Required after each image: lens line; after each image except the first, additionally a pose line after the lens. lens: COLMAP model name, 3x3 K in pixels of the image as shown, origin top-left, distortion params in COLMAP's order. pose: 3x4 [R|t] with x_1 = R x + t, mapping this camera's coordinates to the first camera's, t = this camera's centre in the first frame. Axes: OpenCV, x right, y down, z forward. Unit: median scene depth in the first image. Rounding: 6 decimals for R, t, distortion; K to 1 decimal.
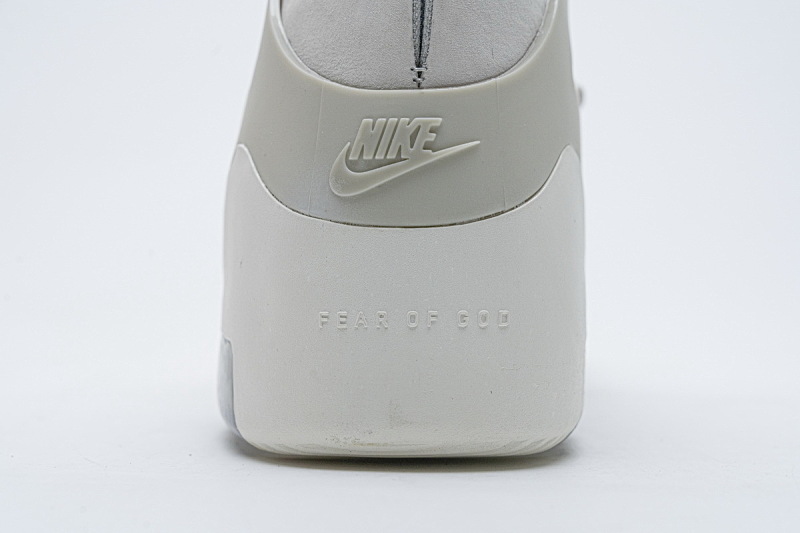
lens RADIAL K [[1545.6, 0, 398.6], [0, 1545.6, 265.9], [0, 0, 1]] dist [0.022559, 0.000000]
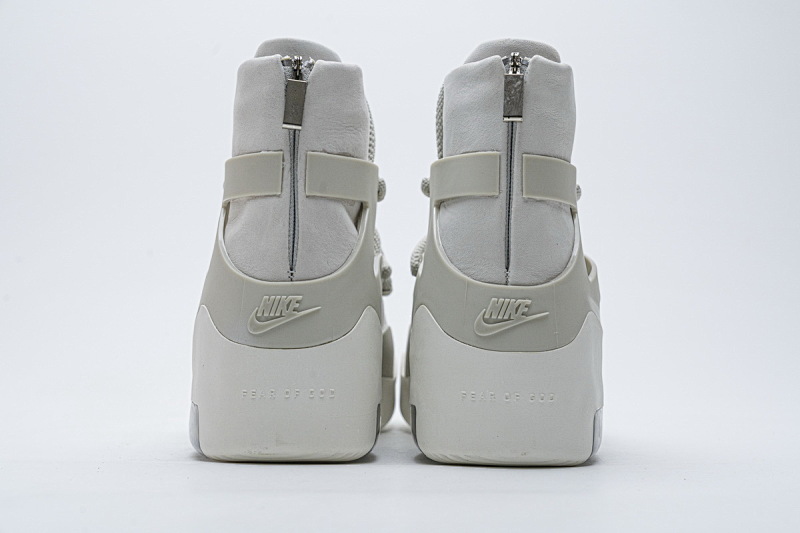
lens RADIAL K [[1545.6, 0, 401.2], [0, 1545.6, 263.8], [0, 0, 1]] dist [0.022559, 0.000000]
pose [[0.999040, 0.001897, 0.043769, 0.069032], [0.000985, 0.997838, -0.065718, -0.002323], [-0.043799, 0.065698, 0.996878, -1.060830]]
